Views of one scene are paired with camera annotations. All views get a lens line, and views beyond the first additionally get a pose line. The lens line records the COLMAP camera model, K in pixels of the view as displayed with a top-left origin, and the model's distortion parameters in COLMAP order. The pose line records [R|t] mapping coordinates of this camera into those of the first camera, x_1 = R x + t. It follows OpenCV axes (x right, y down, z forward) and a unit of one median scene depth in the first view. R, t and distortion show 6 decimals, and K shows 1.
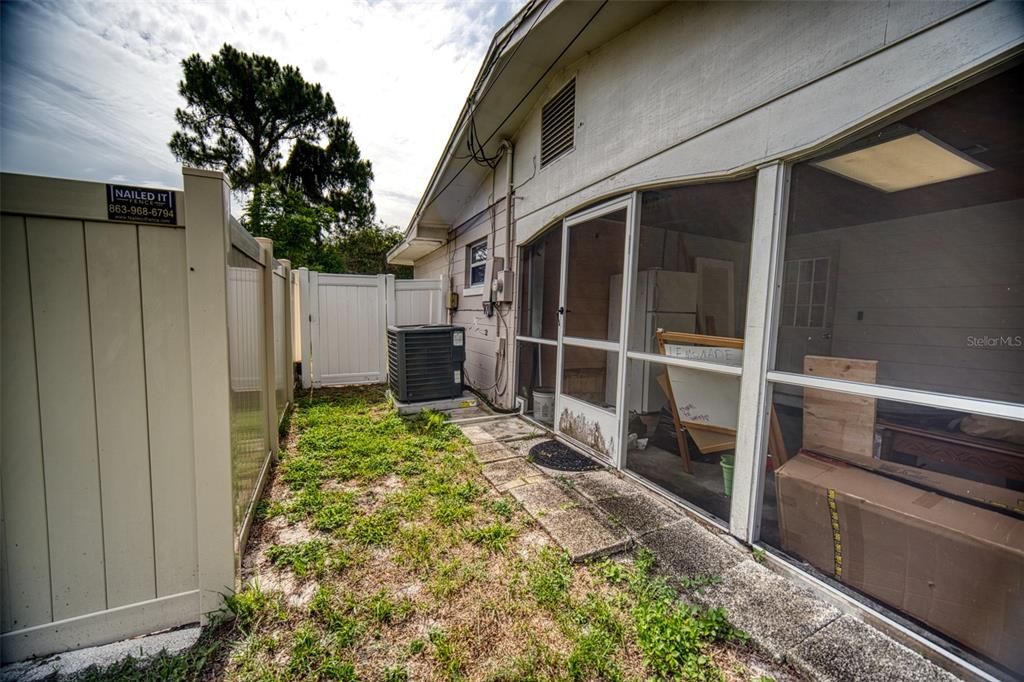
lens RADIAL K [[403.0, 0, 516.7], [0, 403.0, 345.5], [0, 0, 1]] dist [-0.001845, 0.001903]
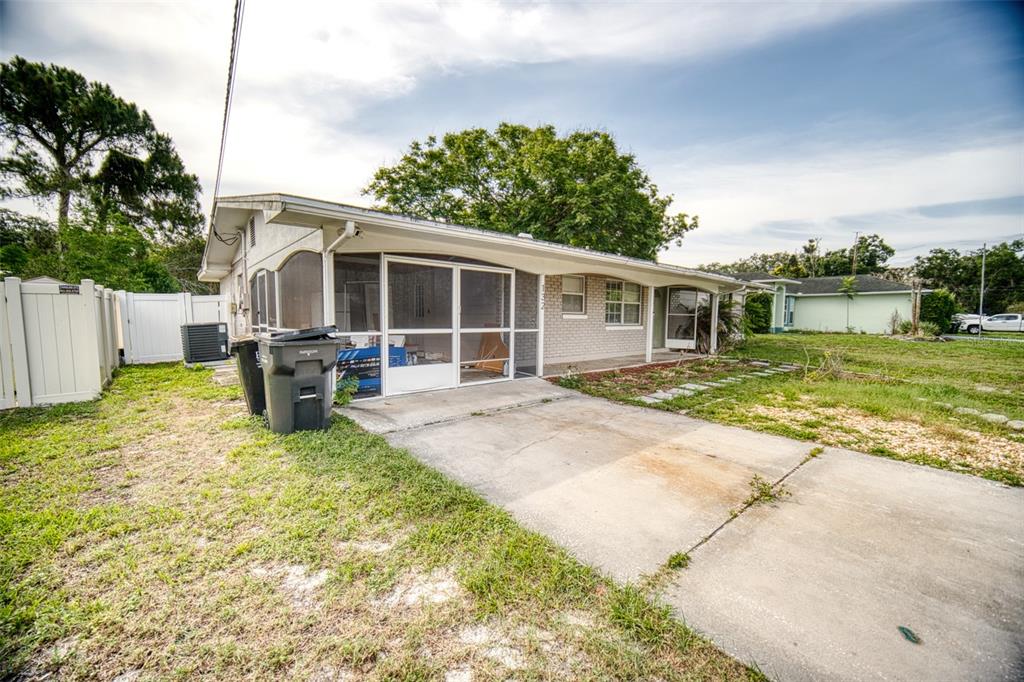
lens RADIAL K [[403.0, 0, 508.8], [0, 403.0, 341.2], [0, 0, 1]] dist [-0.001845, 0.001903]
pose [[0.963017, -0.048065, 0.265119, 0.133527], [0.050924, 0.998695, -0.003914, 0.024606], [-0.264585, 0.017270, 0.964208, -0.245460]]
